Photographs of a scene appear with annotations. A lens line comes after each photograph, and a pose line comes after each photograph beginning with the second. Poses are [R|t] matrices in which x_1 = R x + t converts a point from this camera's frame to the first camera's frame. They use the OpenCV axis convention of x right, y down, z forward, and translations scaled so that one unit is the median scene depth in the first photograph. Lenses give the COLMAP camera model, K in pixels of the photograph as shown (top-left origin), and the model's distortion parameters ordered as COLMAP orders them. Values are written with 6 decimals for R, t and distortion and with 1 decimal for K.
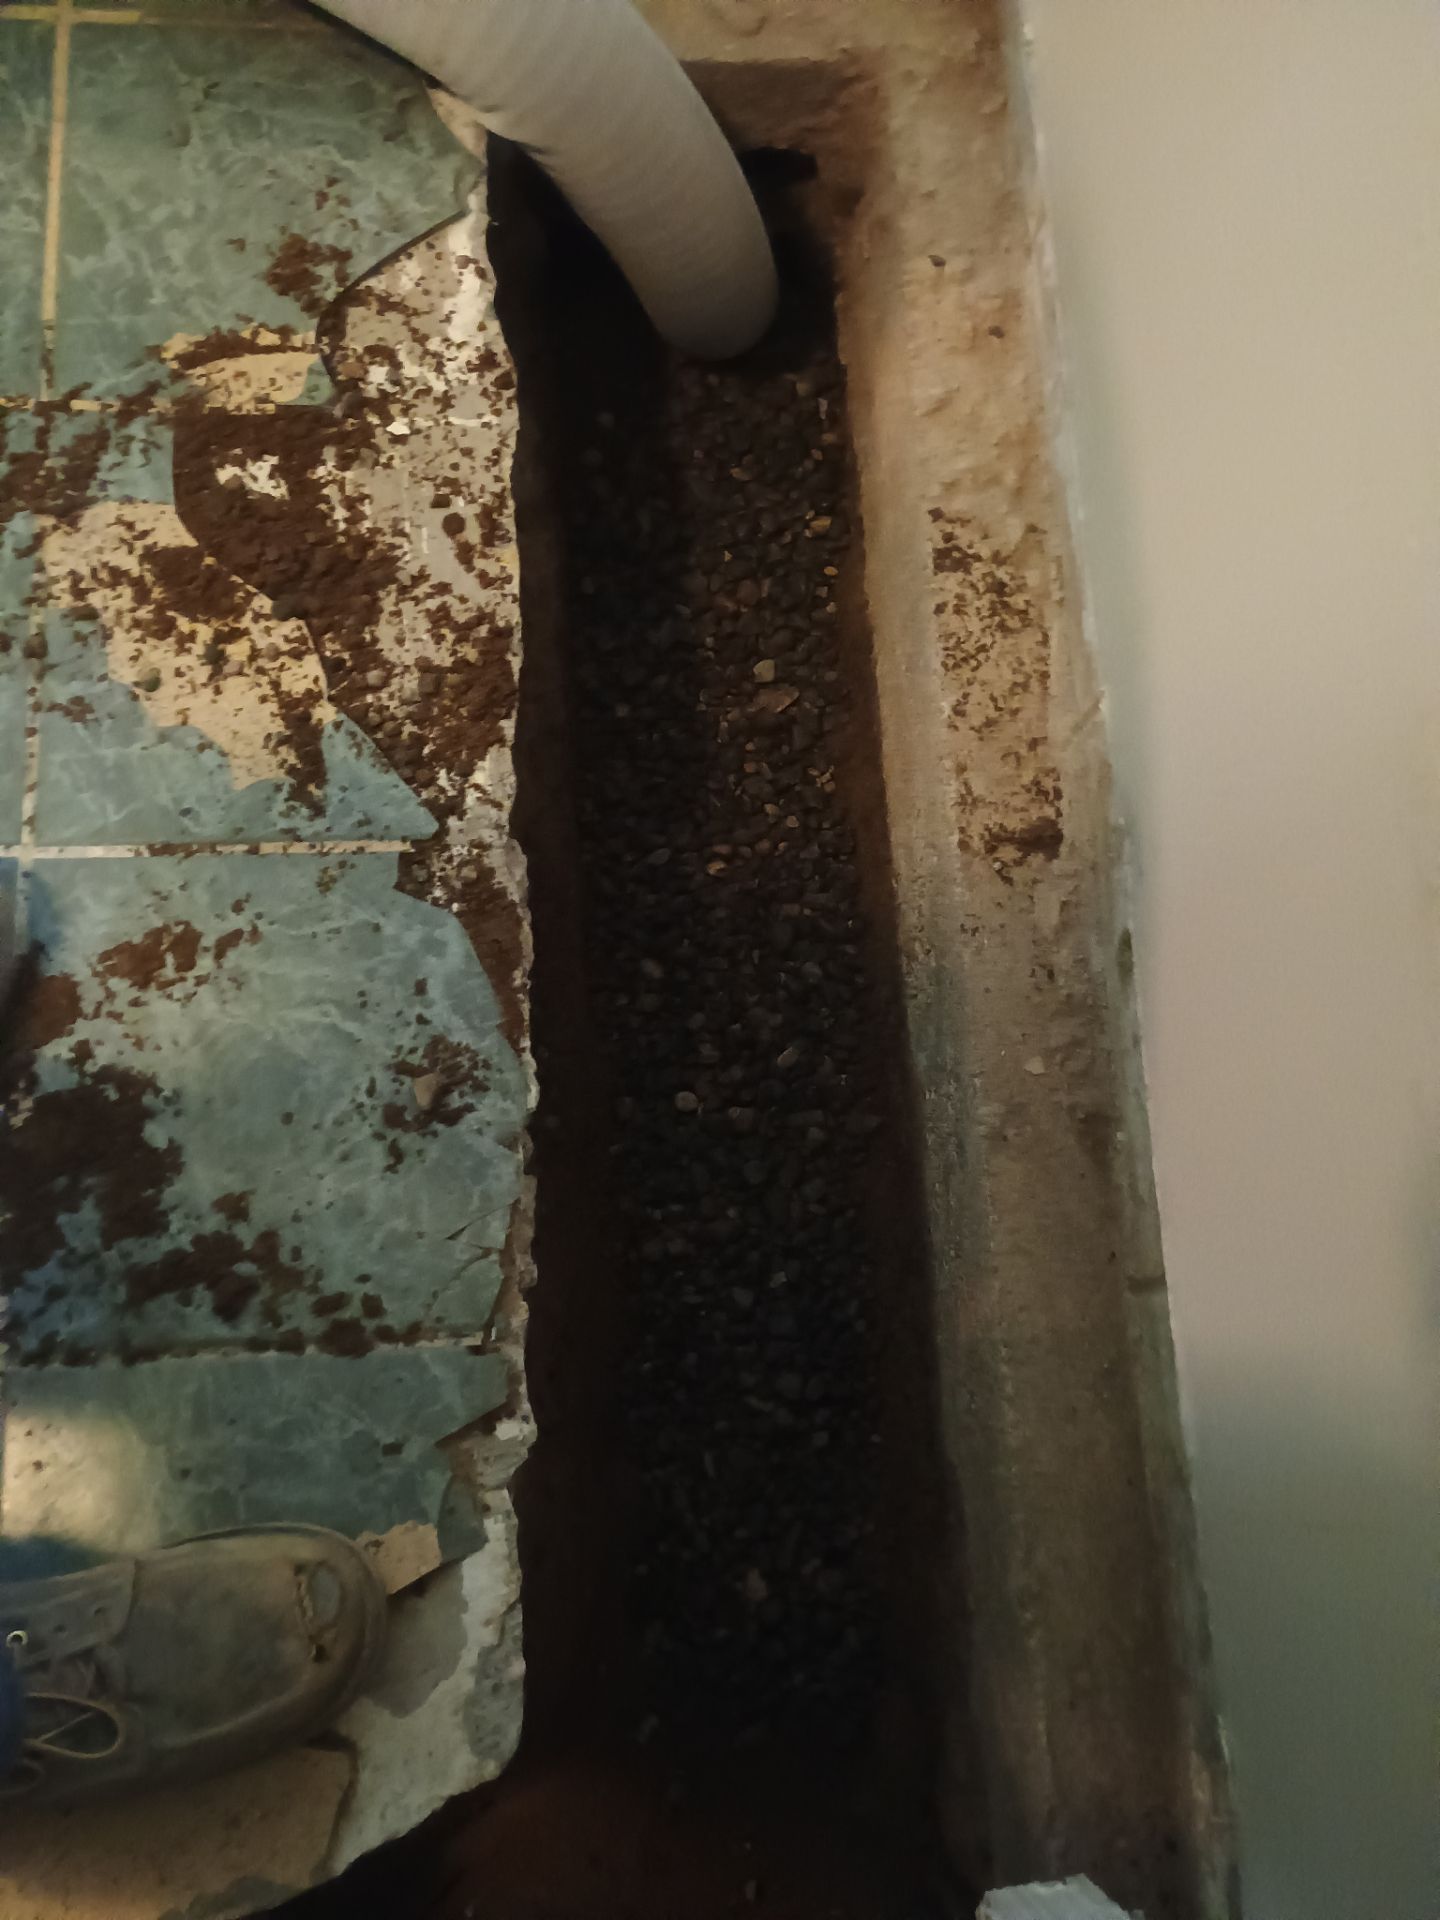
lens RADIAL K [[1765.5, 0, 713.0], [0, 1765.5, 924.9], [0, 0, 1]] dist [0.046201, -0.065255]
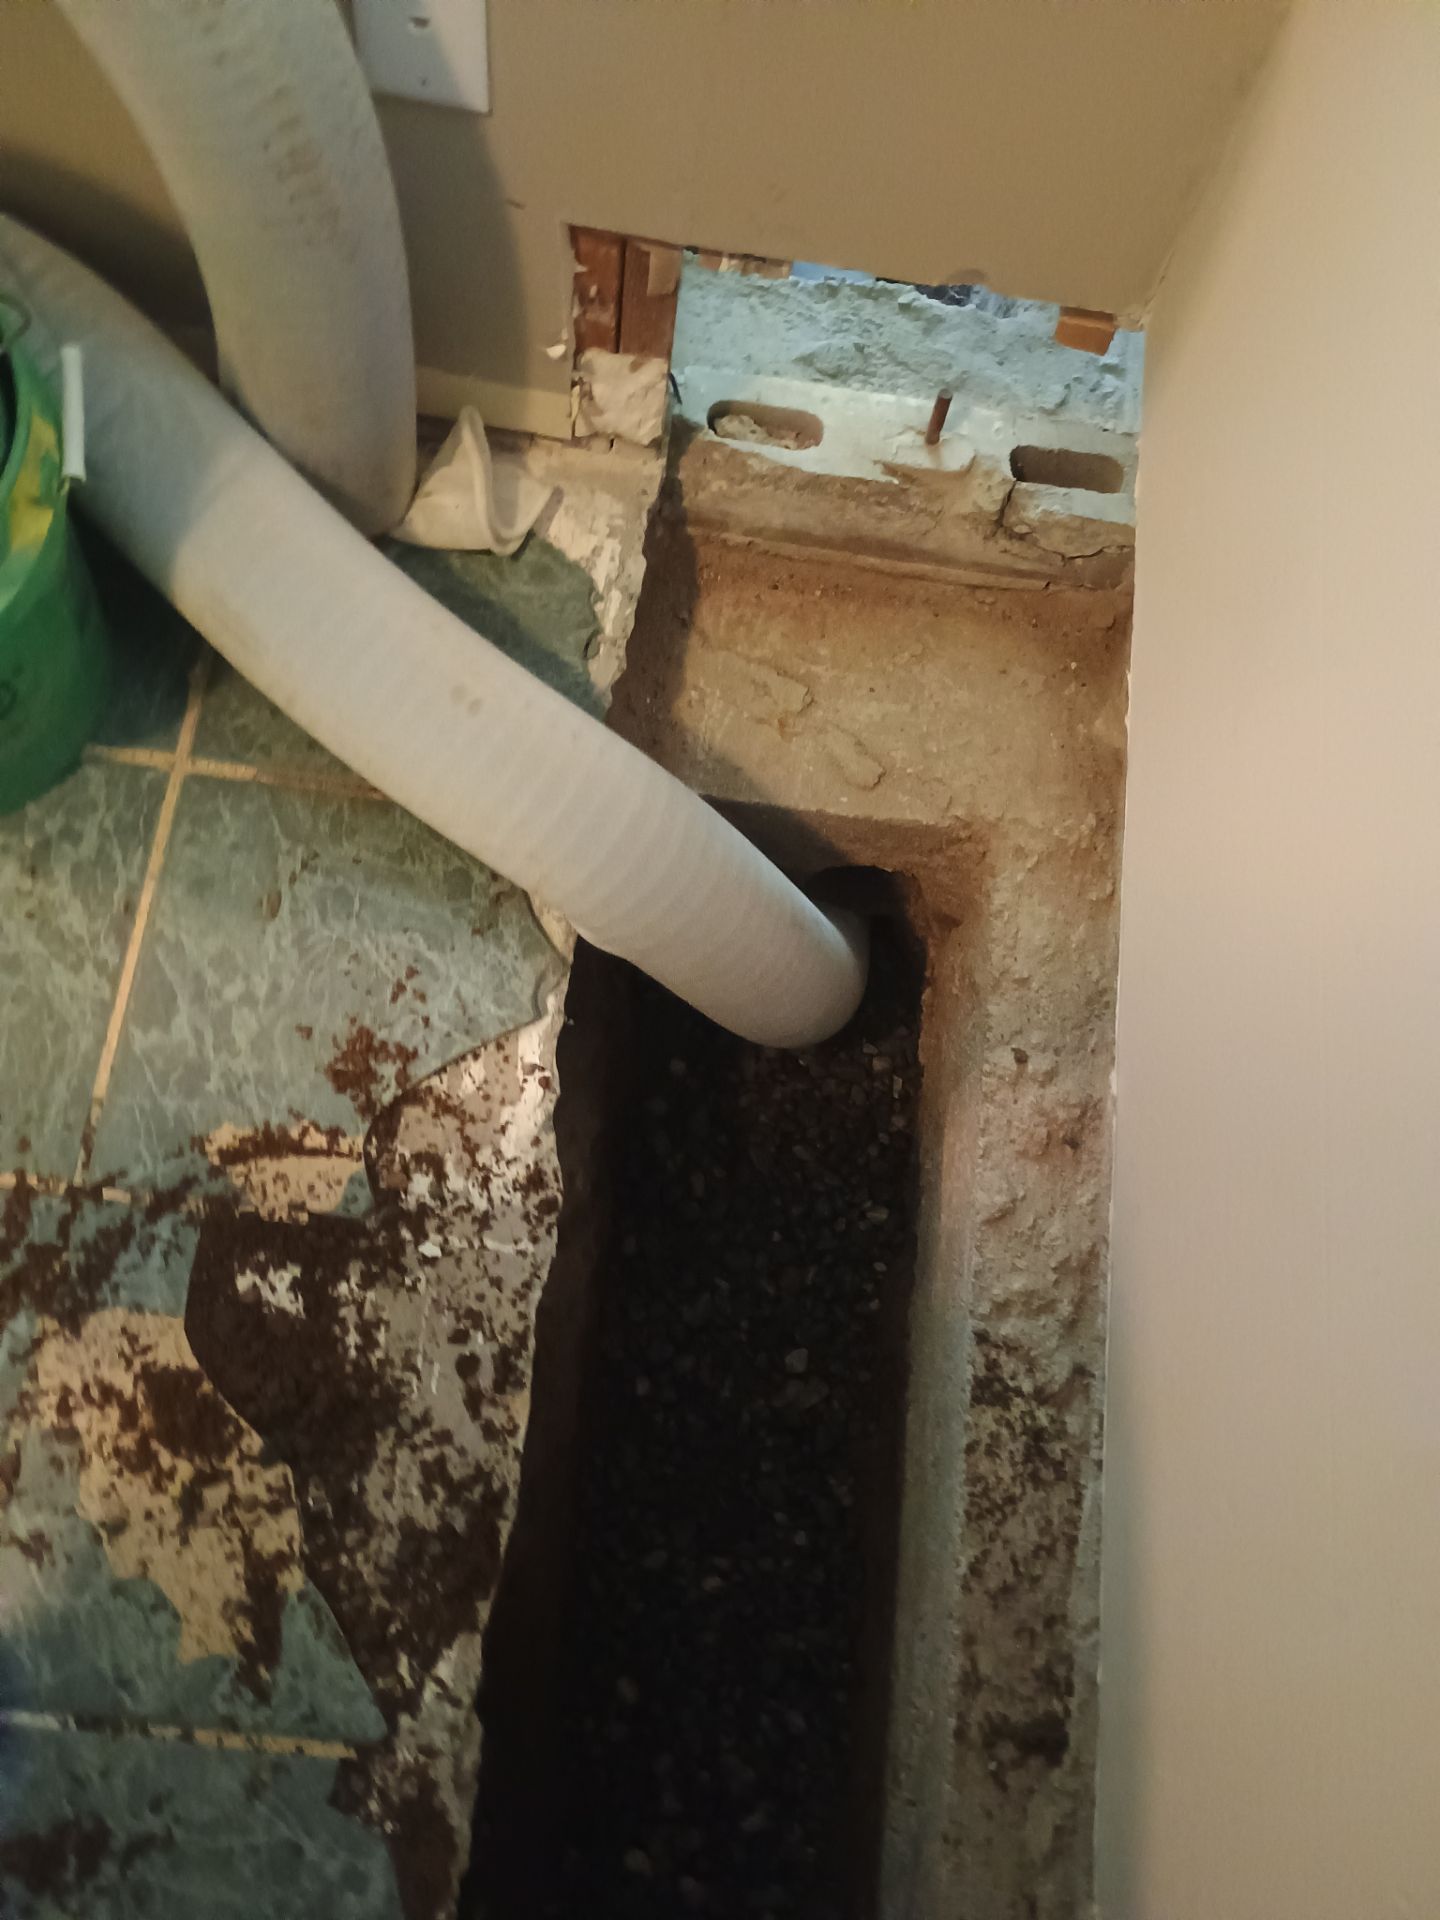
lens RADIAL K [[1750.9, 0, 720.0], [0, 1750.9, 960.0], [0, 0, 1]] dist [0.090471, -0.122175]
pose [[0.987398, 0.150647, -0.048488, 0.001870], [-0.154908, 0.982721, -0.101309, -0.359063], [0.032388, 0.107543, 0.993673, 0.030895]]
